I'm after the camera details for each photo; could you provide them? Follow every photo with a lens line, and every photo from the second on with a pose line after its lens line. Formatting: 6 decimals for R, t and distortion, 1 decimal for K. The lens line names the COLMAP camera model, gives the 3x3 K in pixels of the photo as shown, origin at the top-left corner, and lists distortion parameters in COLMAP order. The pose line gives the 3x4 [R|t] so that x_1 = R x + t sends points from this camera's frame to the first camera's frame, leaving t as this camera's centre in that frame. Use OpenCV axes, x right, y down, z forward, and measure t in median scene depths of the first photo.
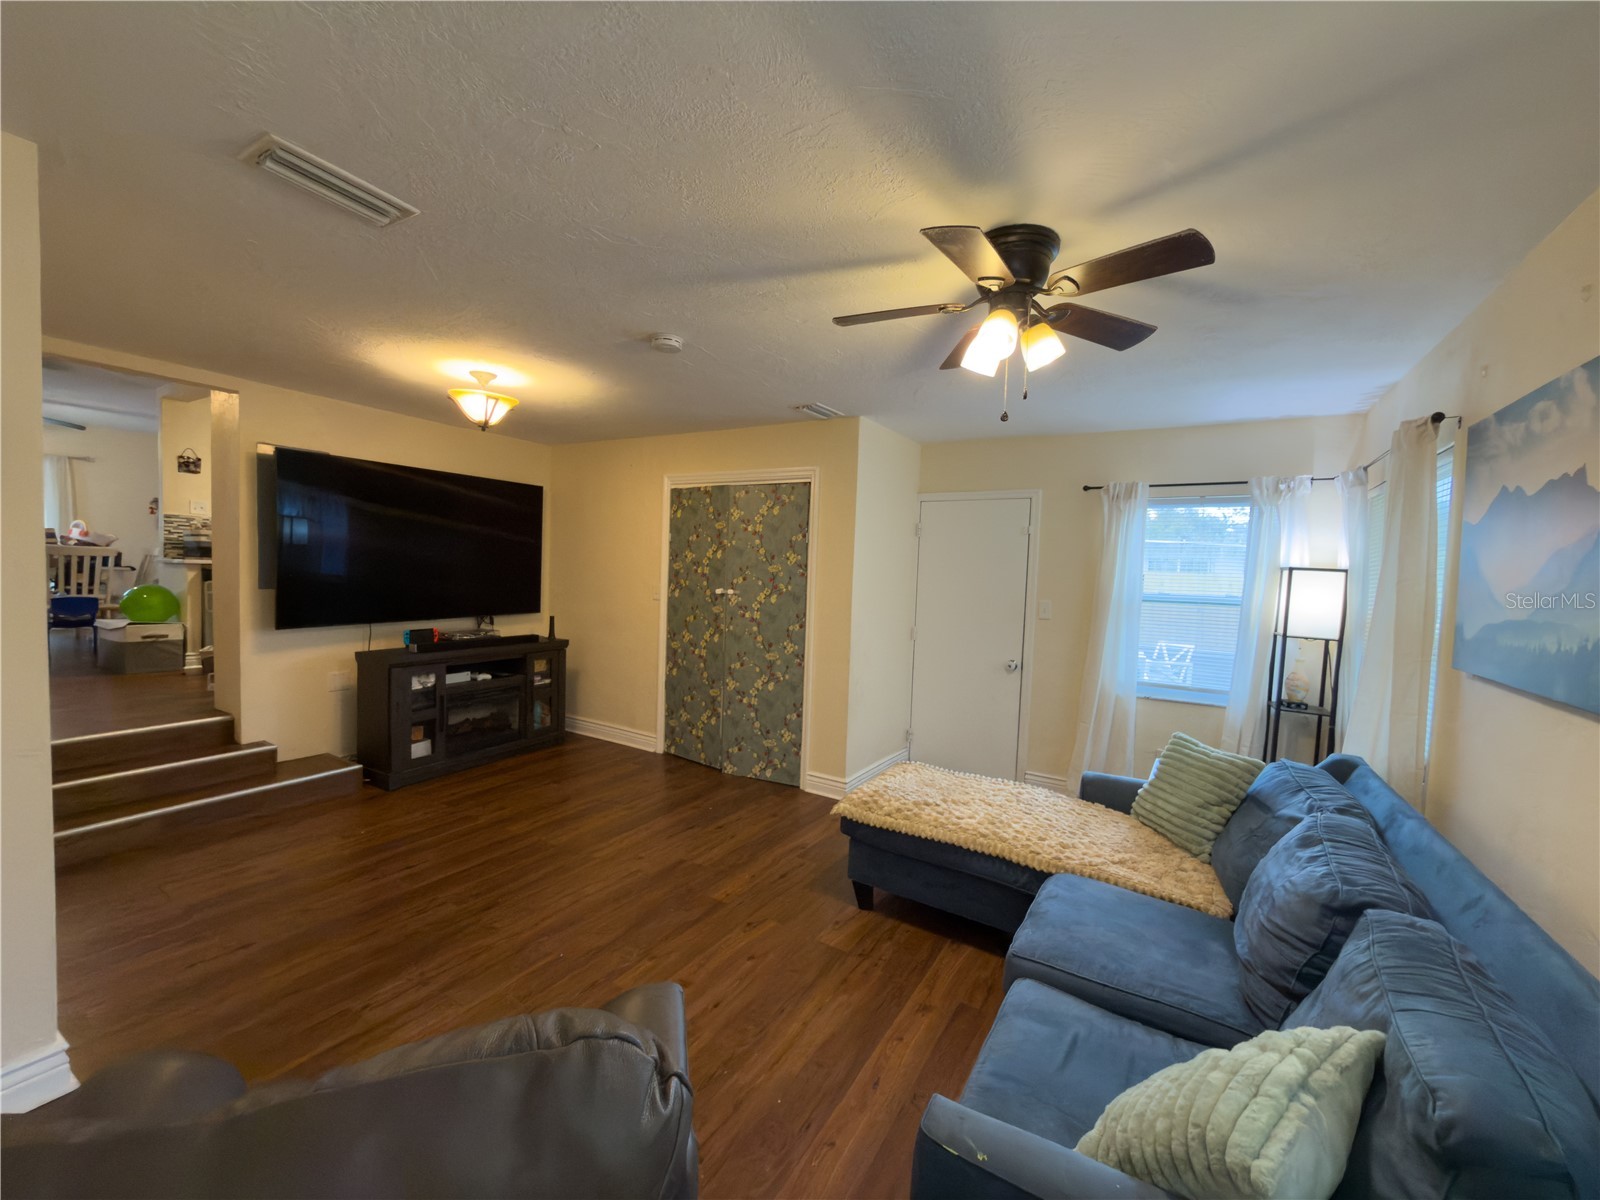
lens RADIAL K [[634.7, 0, 802.8], [0, 634.7, 600.0], [0, 0, 1]] dist [-0.001218, -0.000167]
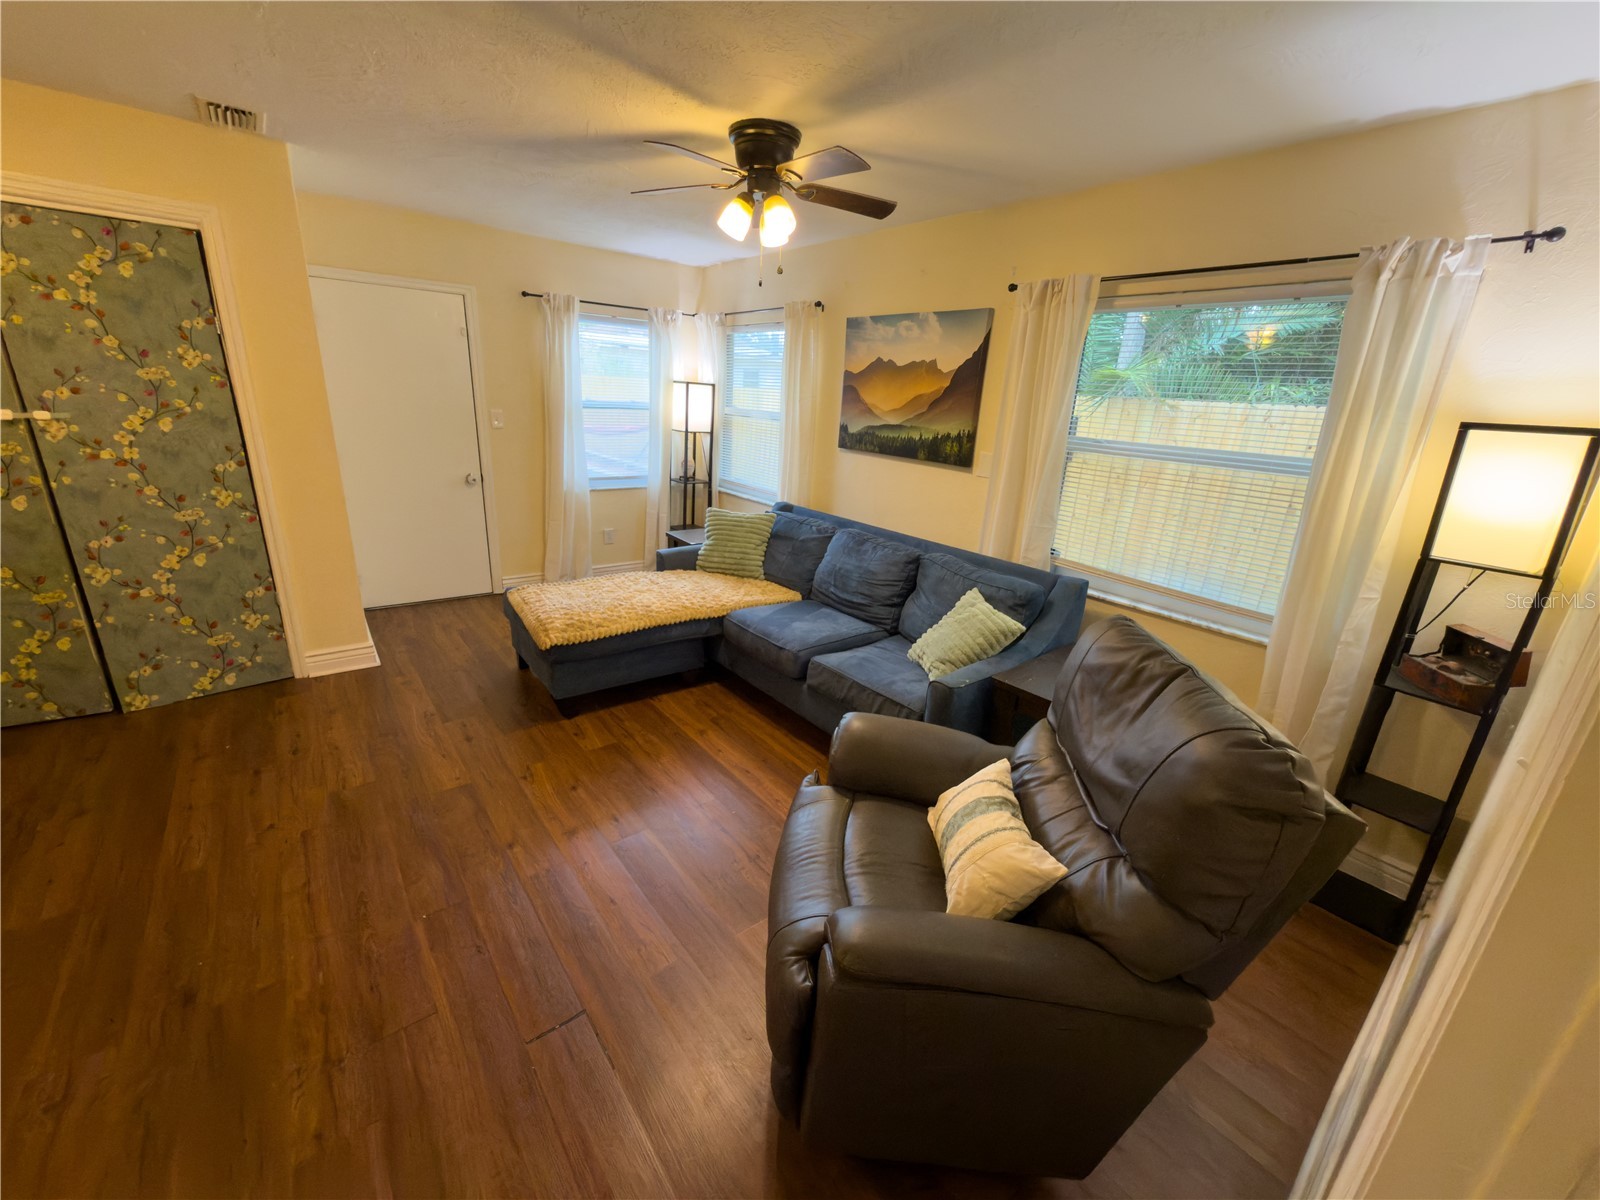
lens RADIAL K [[634.7, 0, 802.8], [0, 634.7, 600.0], [0, 0, 1]] dist [-0.001218, -0.000167]
pose [[0.352711, -0.305629, 0.884413, -0.443519], [-0.000827, 0.945054, 0.326914, -0.044322], [-0.935732, -0.116037, 0.333078, 0.184169]]
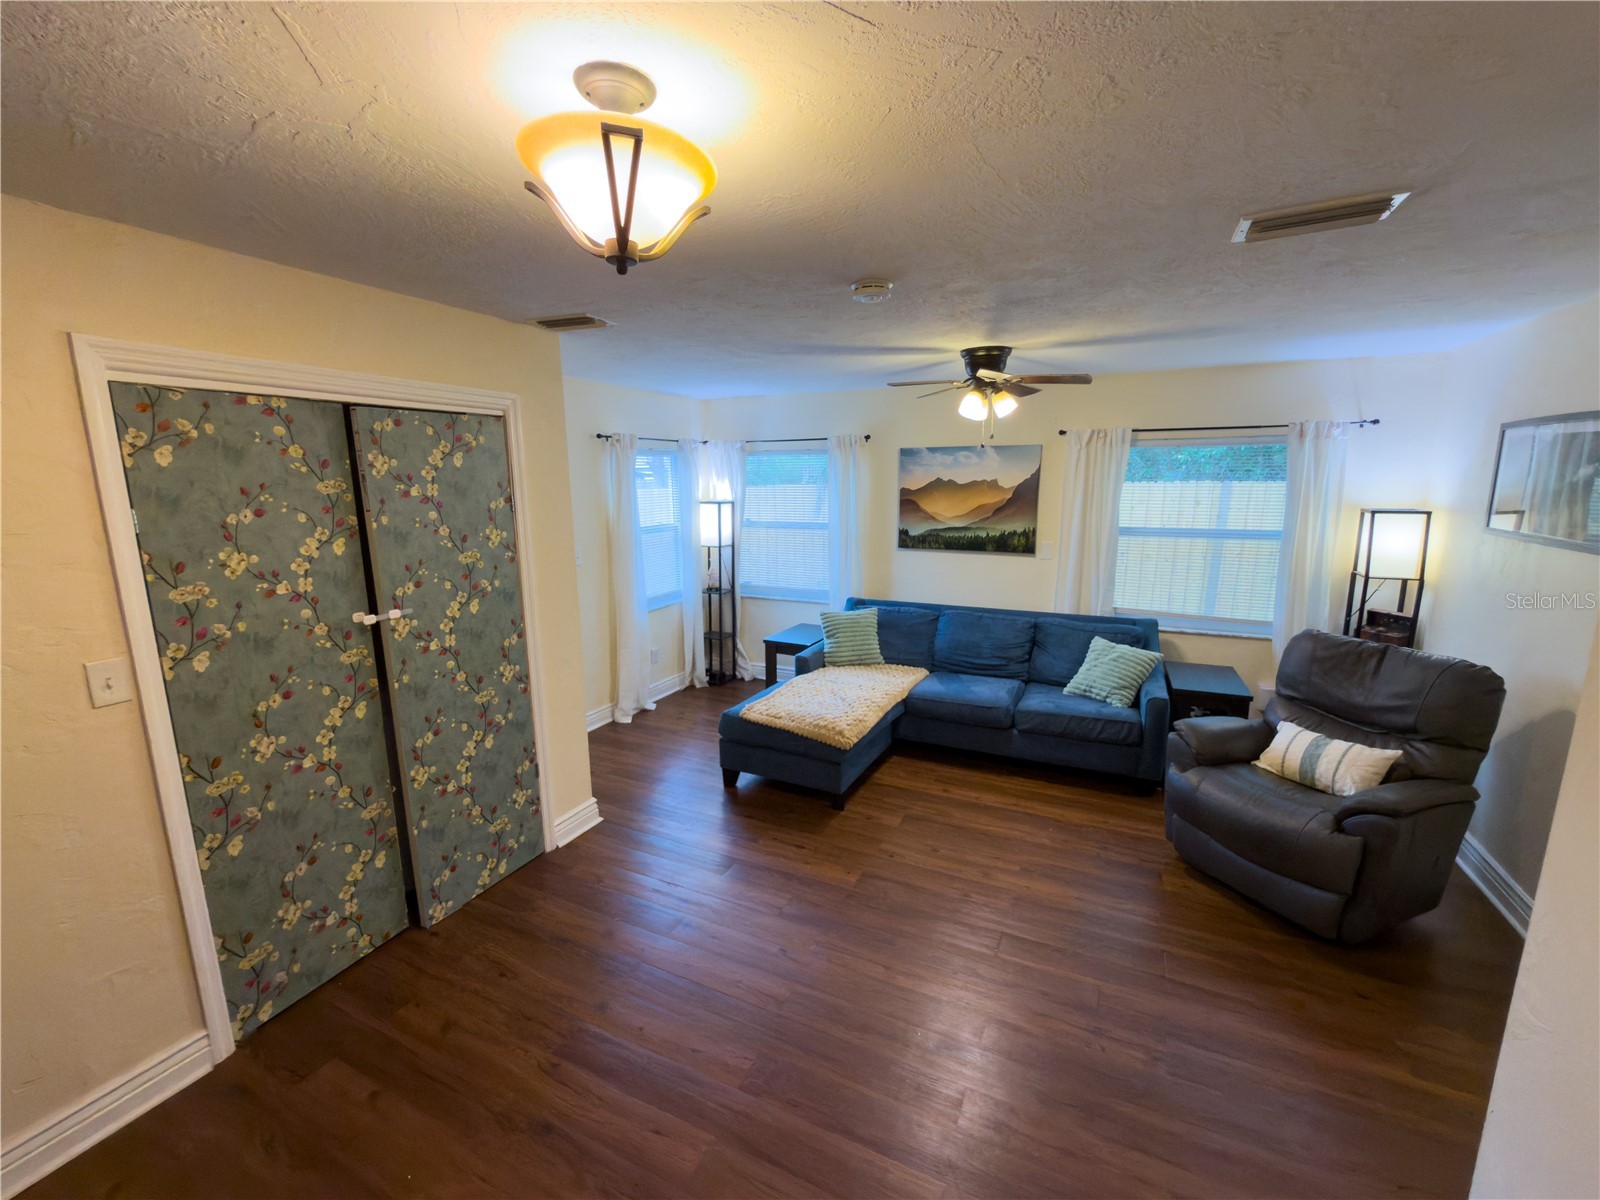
lens RADIAL K [[664.0, 0, 800.0], [0, 664.0, 600.0], [0, 0, 1]] dist [-0.001530, 0.000224]
pose [[-0.083769, -0.218828, 0.972161, -0.709085], [0.050931, 0.973375, 0.223490, -0.138279], [-0.995183, 0.068234, -0.070393, 0.752707]]
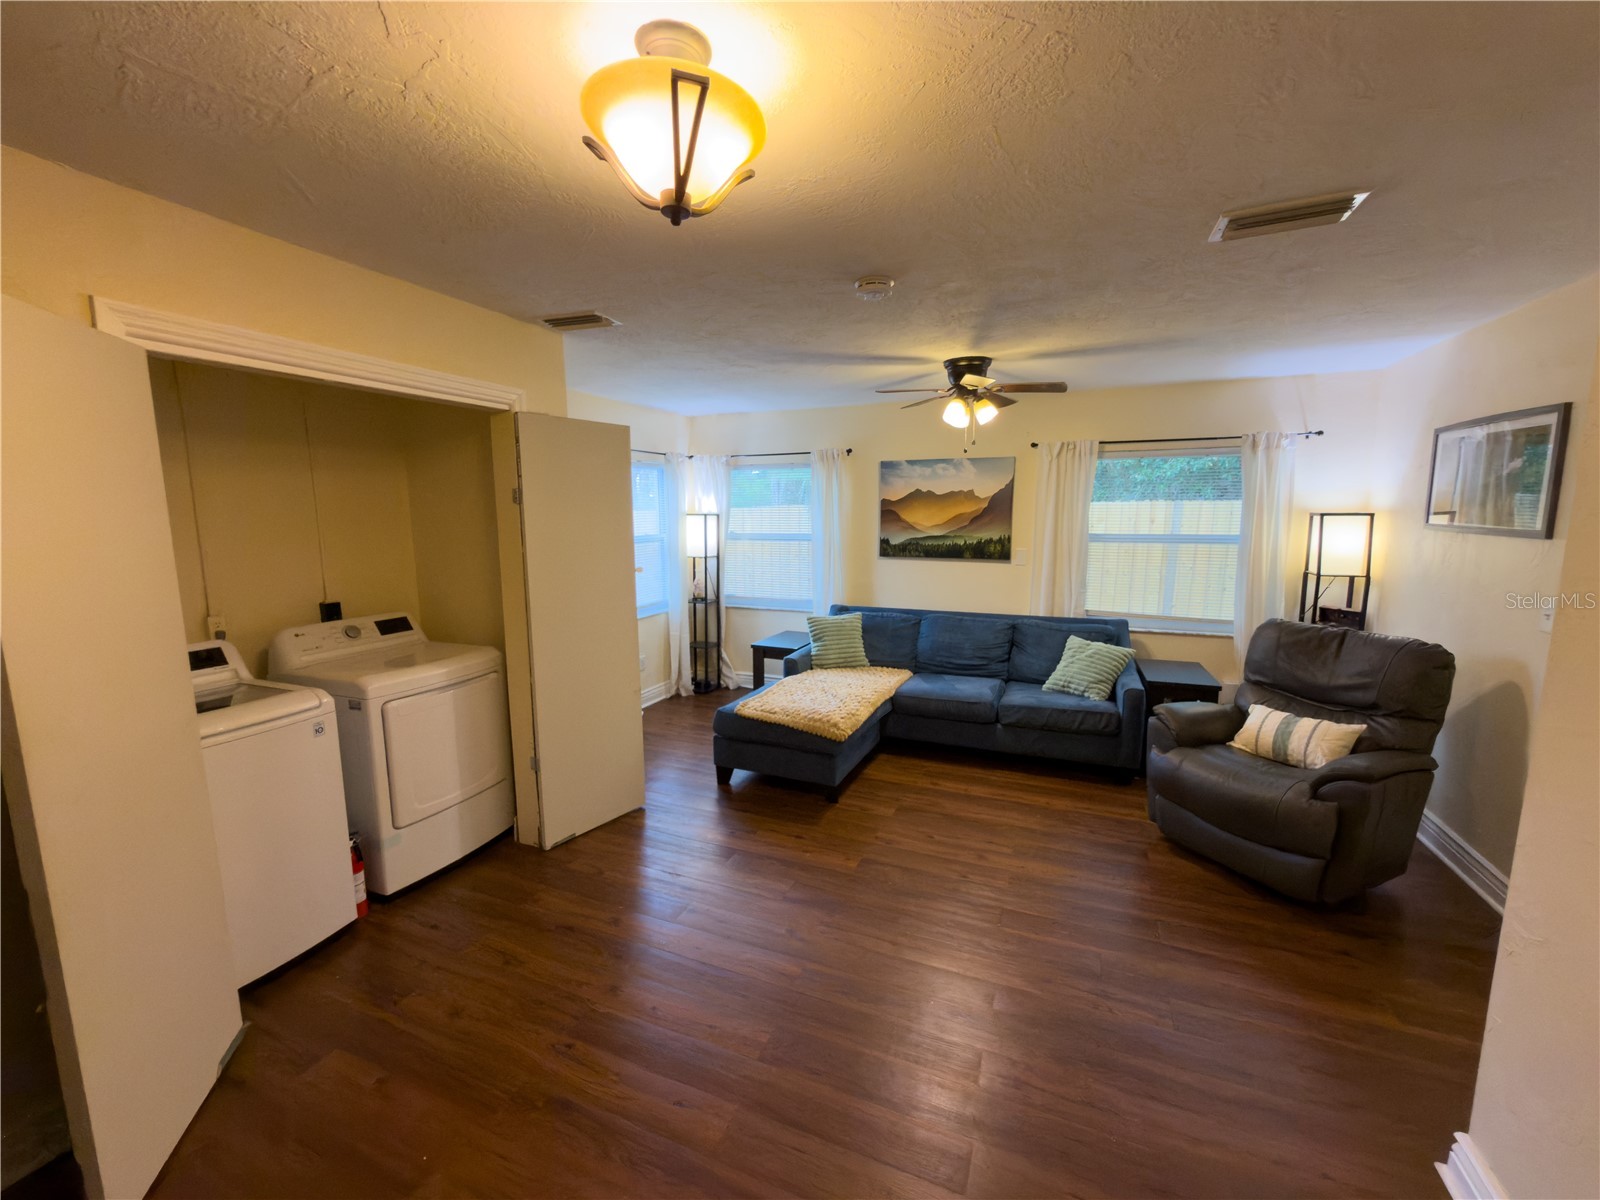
lens RADIAL K [[646.1, 0, 800.0], [0, 646.1, 600.0], [0, 0, 1]] dist [-0.000519, -0.000246]
pose [[-0.134805, -0.174271, 0.975427, -0.716124], [0.046253, 0.982233, 0.181879, -0.099585], [-0.989792, 0.069634, -0.124350, 0.790861]]
